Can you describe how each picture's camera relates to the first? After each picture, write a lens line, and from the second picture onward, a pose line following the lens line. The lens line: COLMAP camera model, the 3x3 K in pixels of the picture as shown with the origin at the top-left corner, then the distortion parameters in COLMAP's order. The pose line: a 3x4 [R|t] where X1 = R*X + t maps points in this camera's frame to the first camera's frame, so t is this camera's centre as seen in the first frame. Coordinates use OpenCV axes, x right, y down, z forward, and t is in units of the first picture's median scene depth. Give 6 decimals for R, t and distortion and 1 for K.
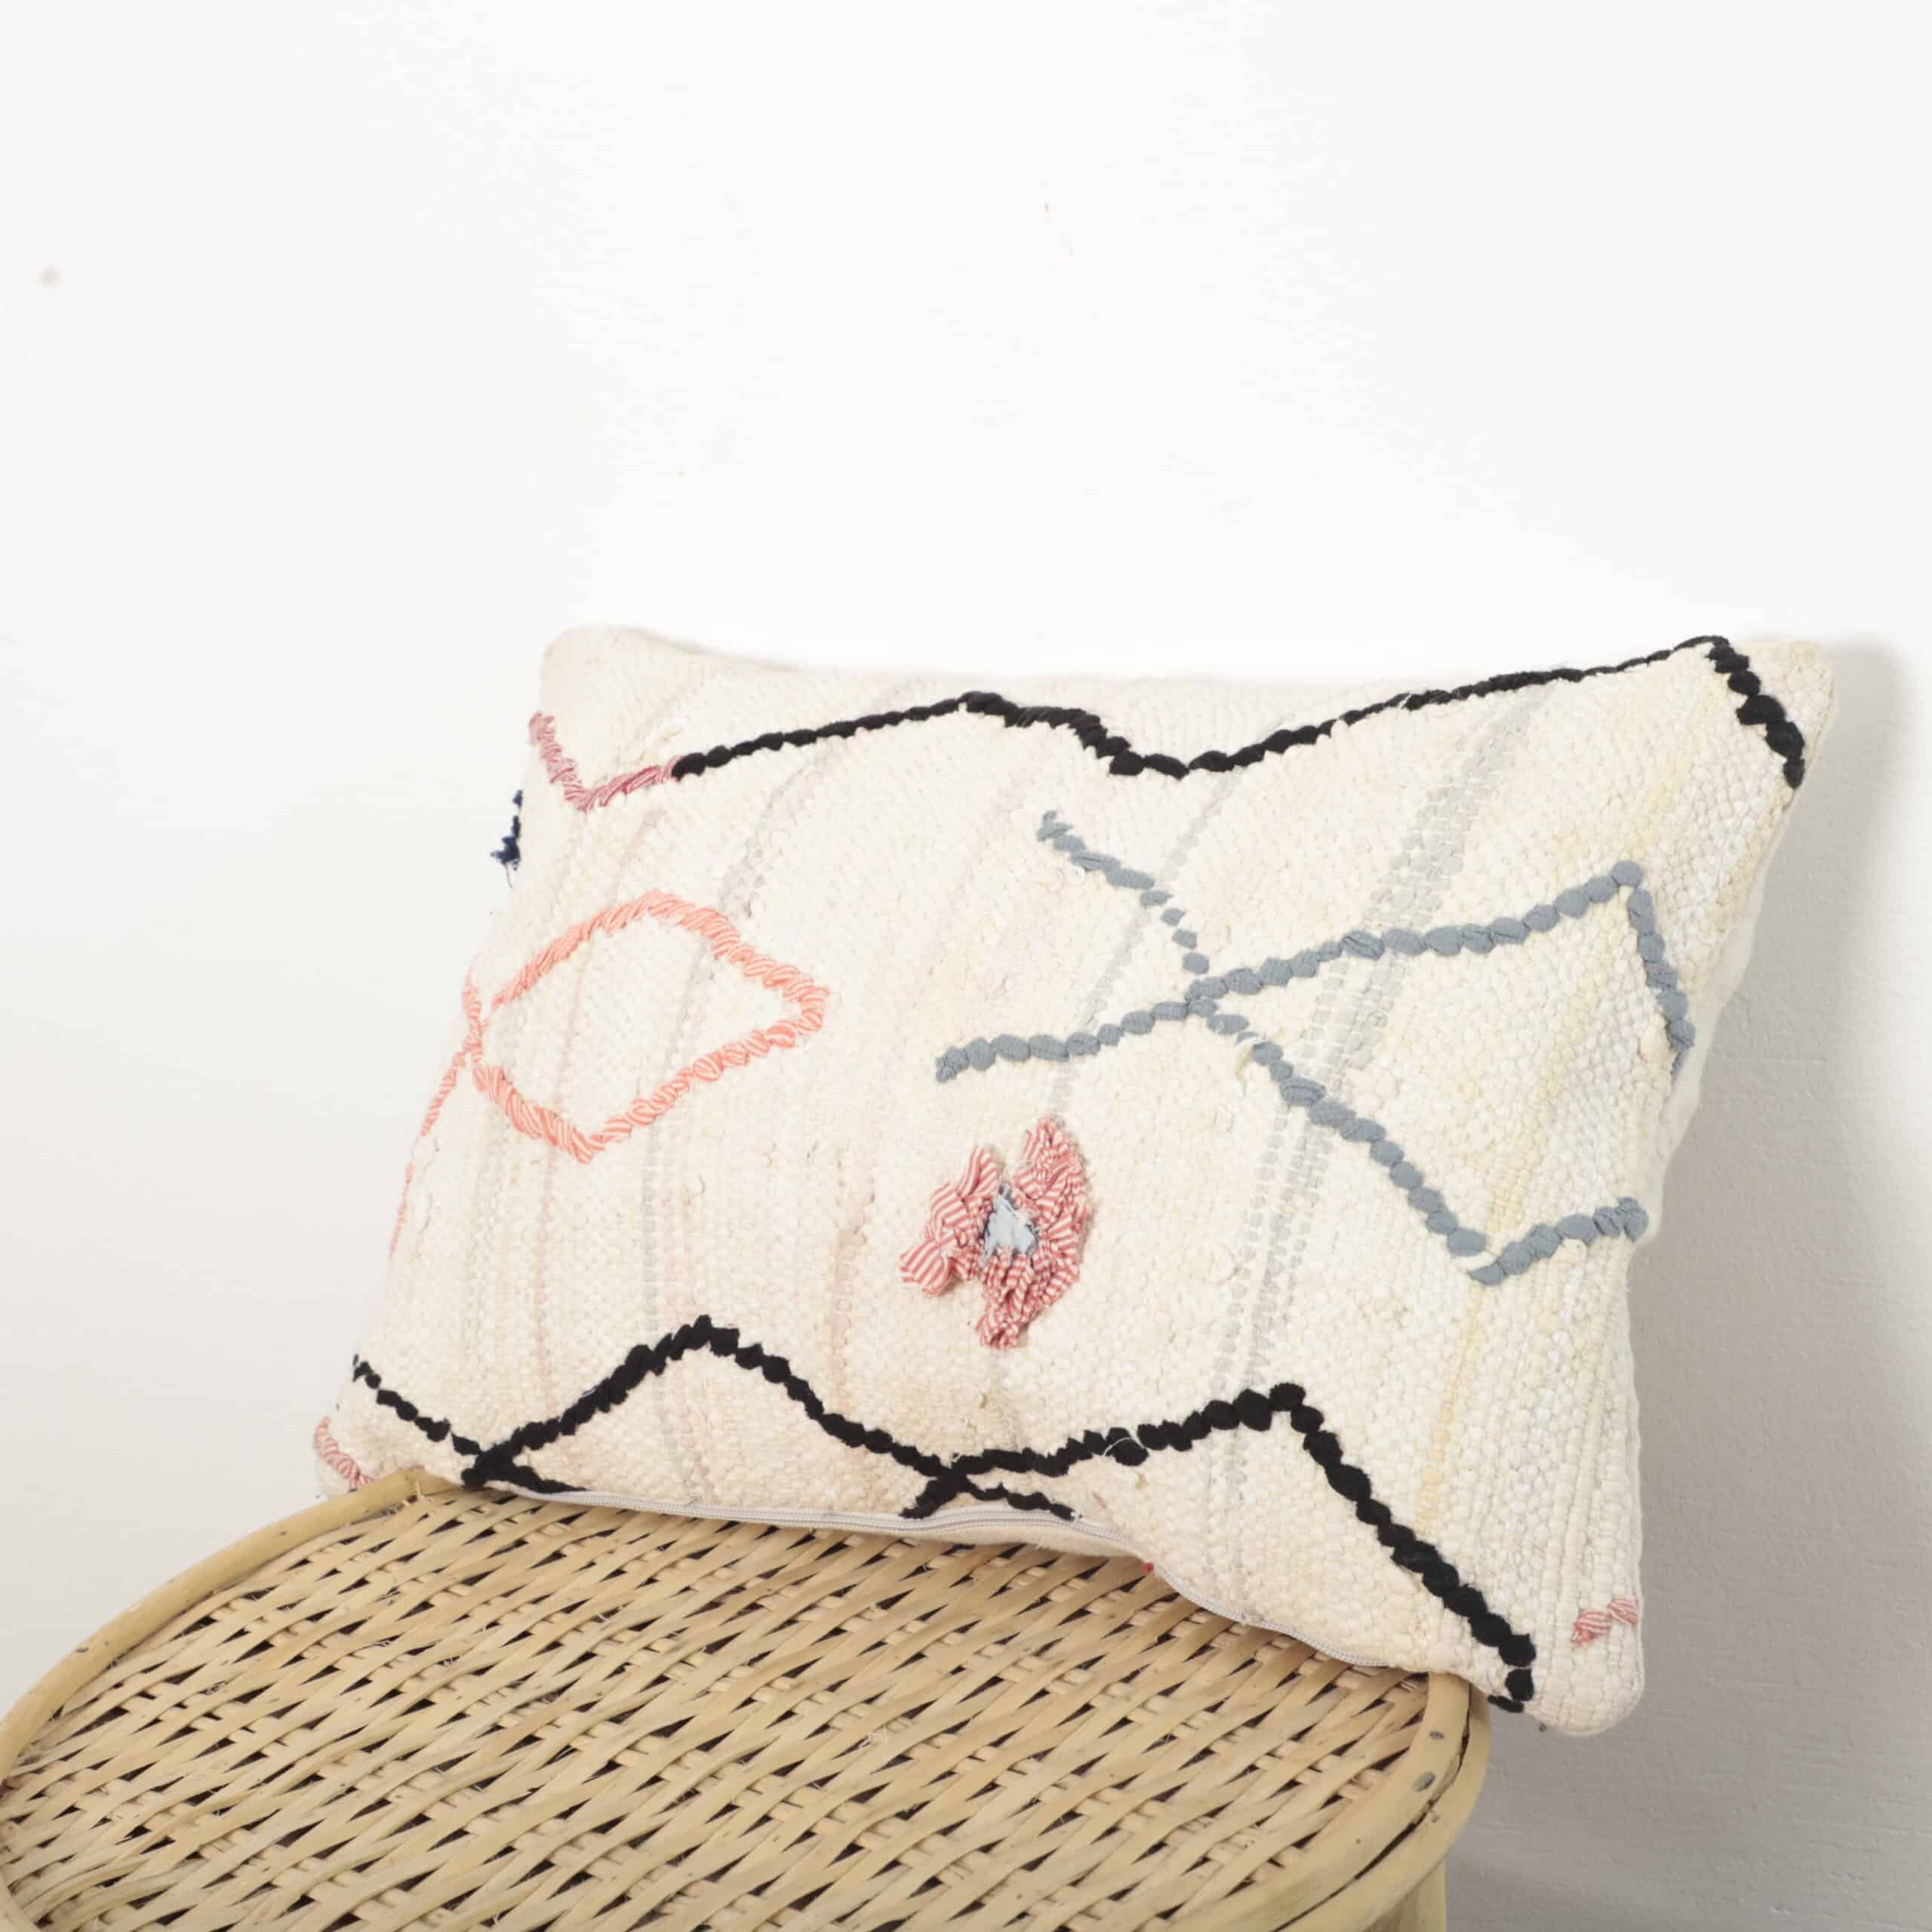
lens RADIAL K [[4081.2, 0, 966.0], [0, 4081.2, 966.0], [0, 0, 1]] dist [0.000451, -0.108522]
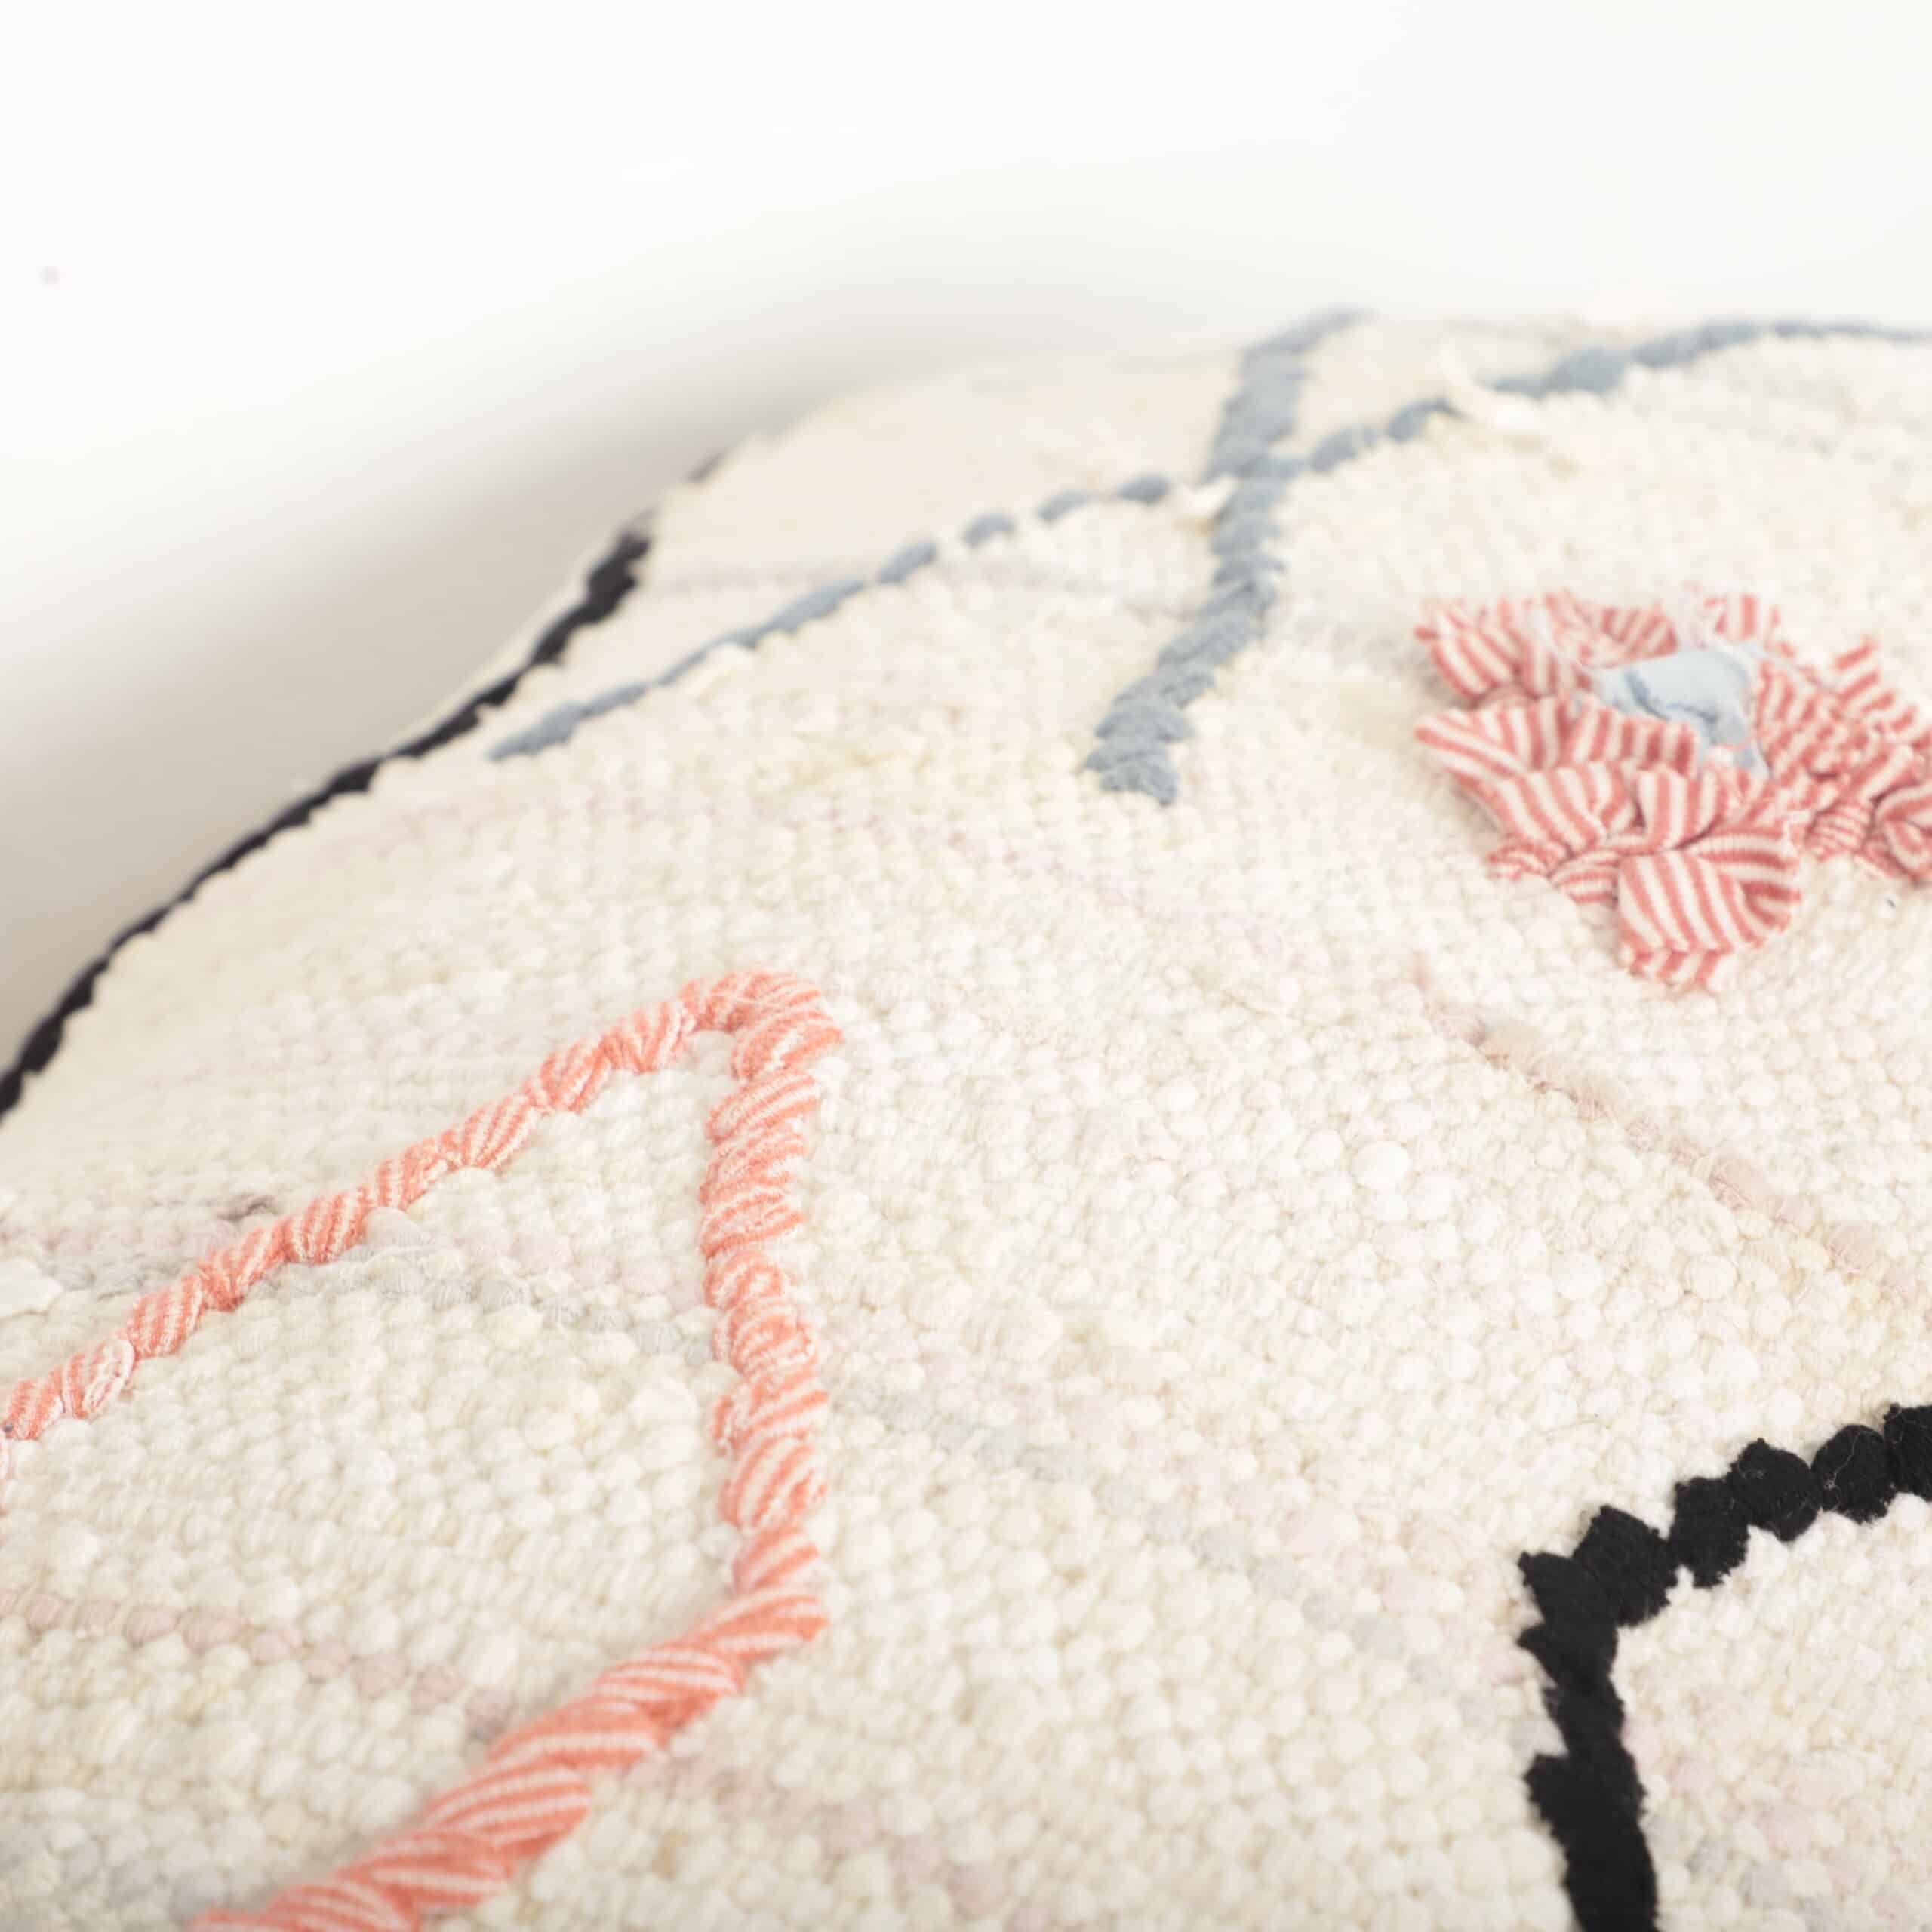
lens RADIAL K [[5203.7, 0, 966.0], [0, 5203.7, 966.0], [0, 0, 1]] dist [0.178155, 0.165359]
pose [[0.268514, -0.003419, 0.963270, -0.441399], [0.871994, 0.425764, -0.241559, 0.127242], [-0.409300, 0.904828, 0.117305, 0.976403]]
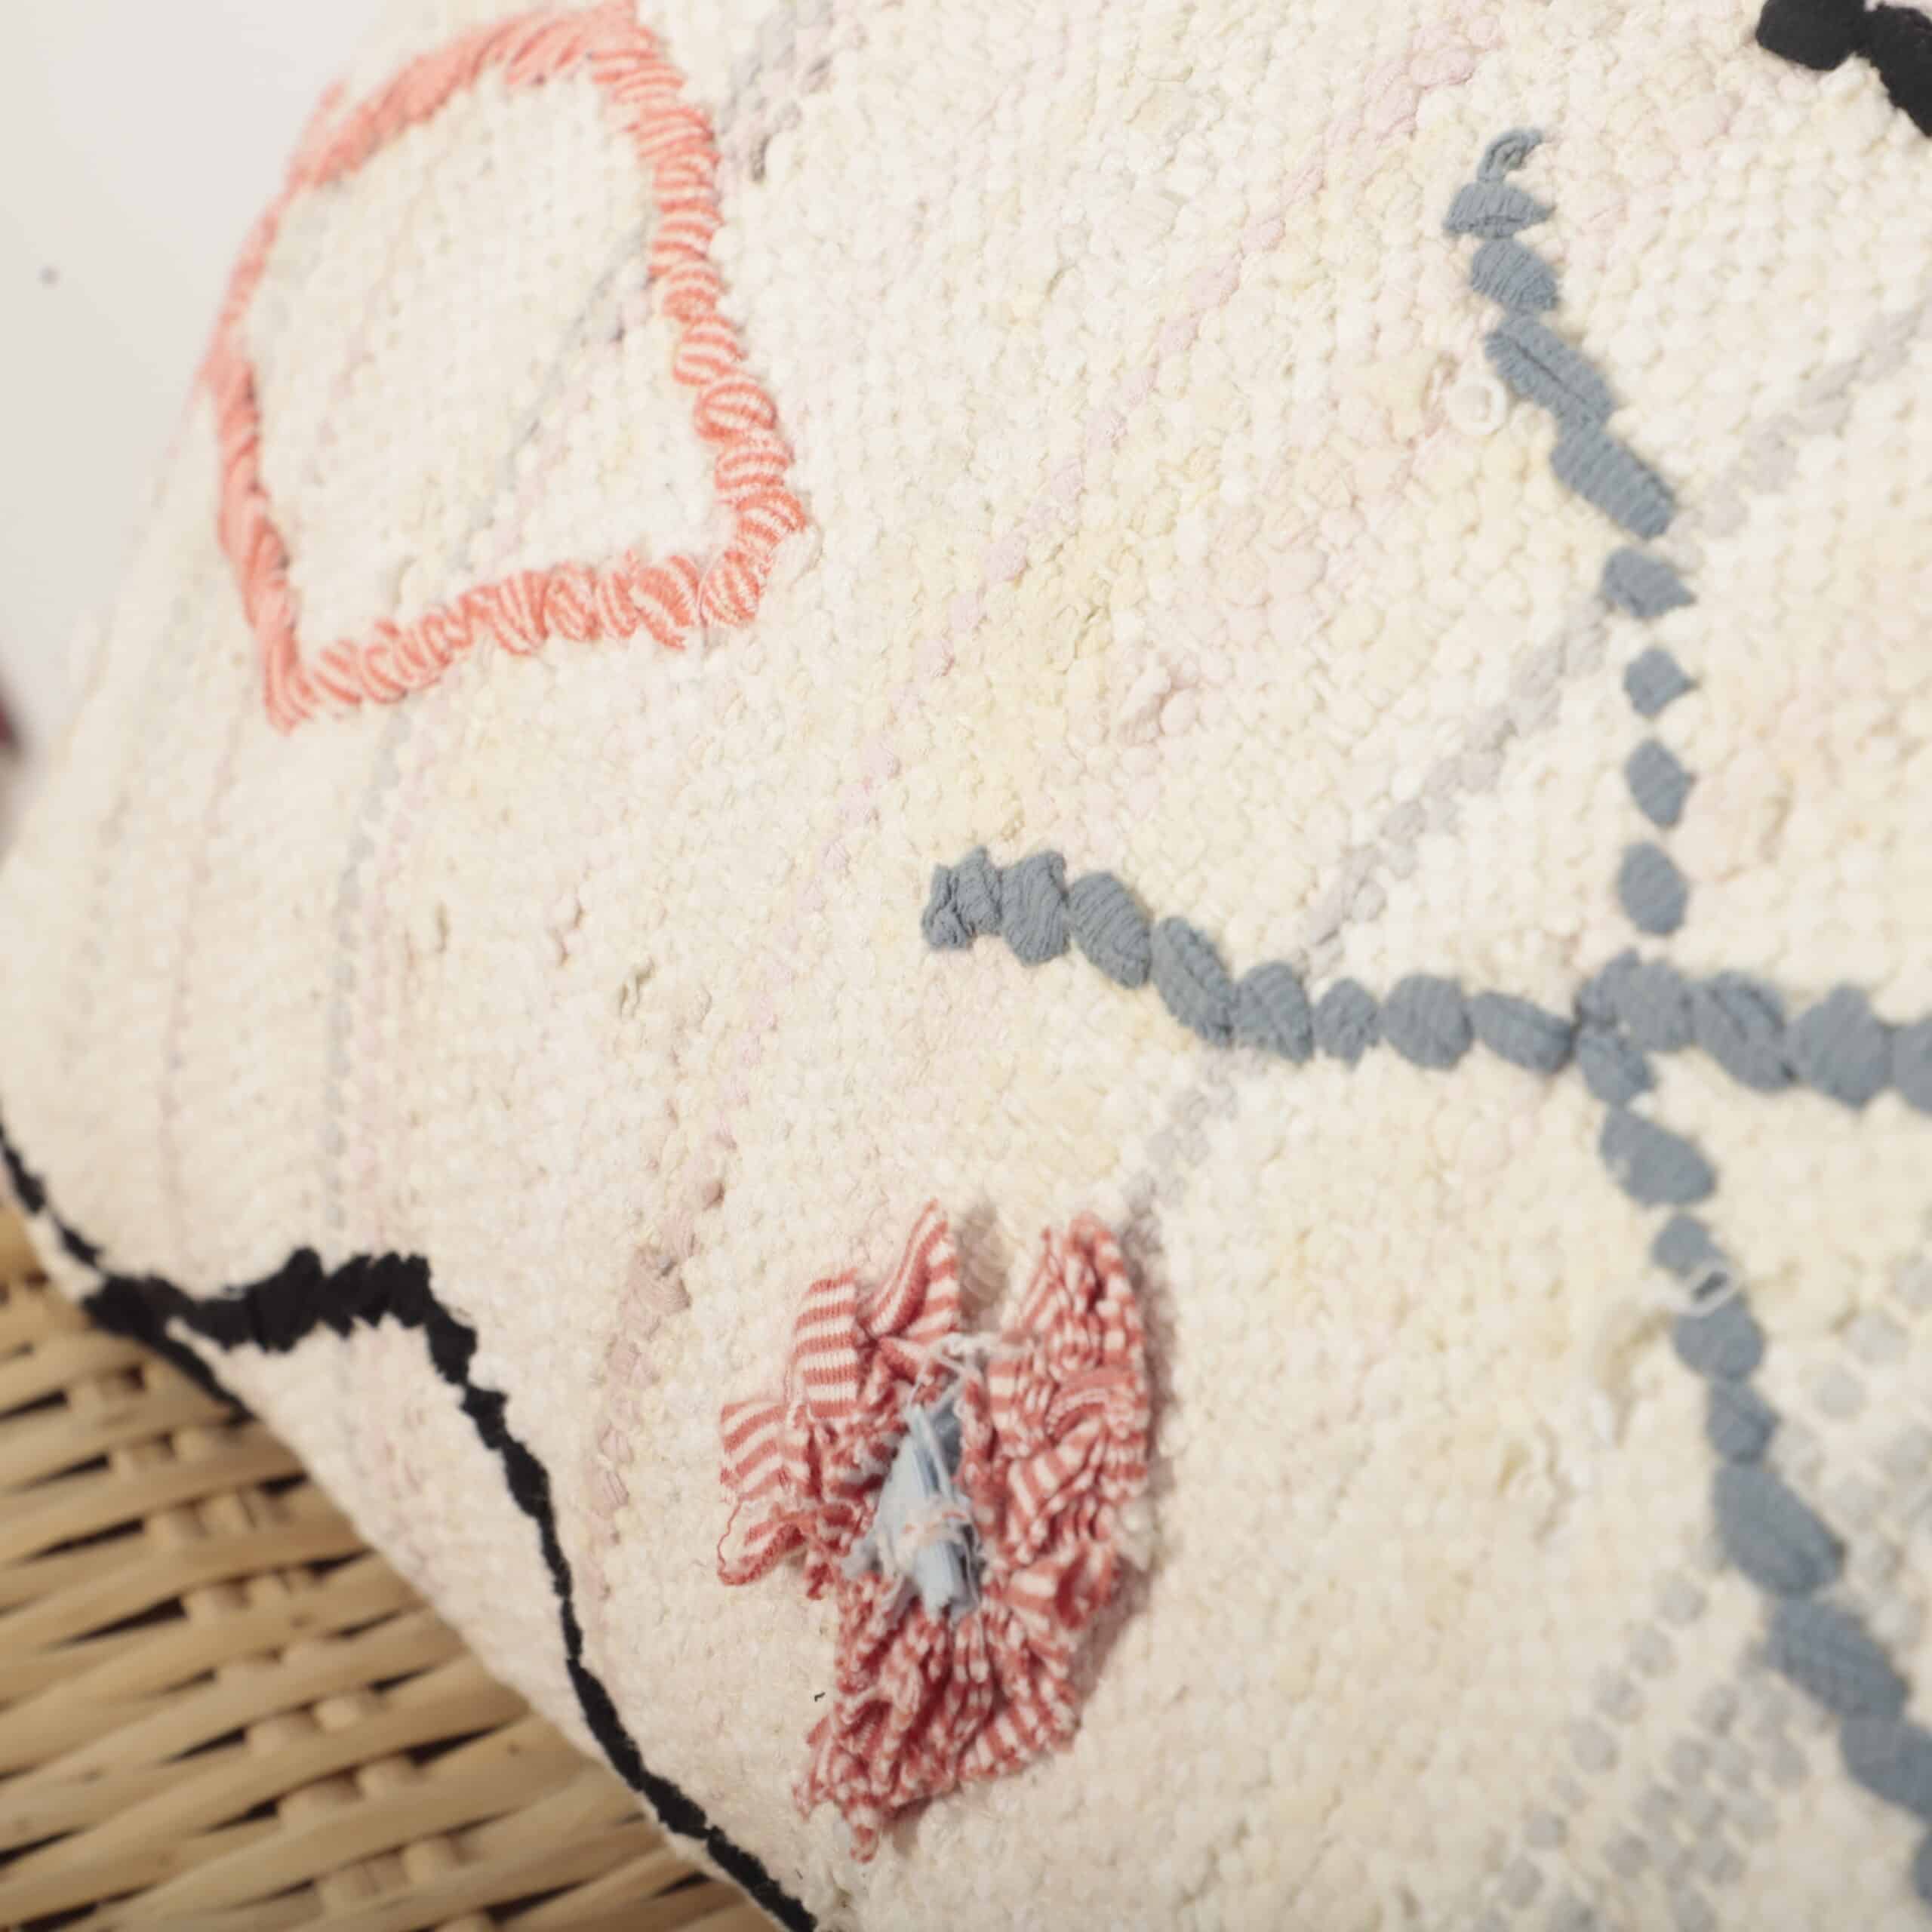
lens RADIAL K [[5203.7, 0, 966.0], [0, 5203.7, 966.0], [0, 0, 1]] dist [0.178155, 0.165359]
pose [[0.897920, 0.275207, -0.343513, 0.138892], [-0.138861, 0.917691, 0.372238, -0.124208], [0.417681, -0.286539, 0.862228, 0.651980]]
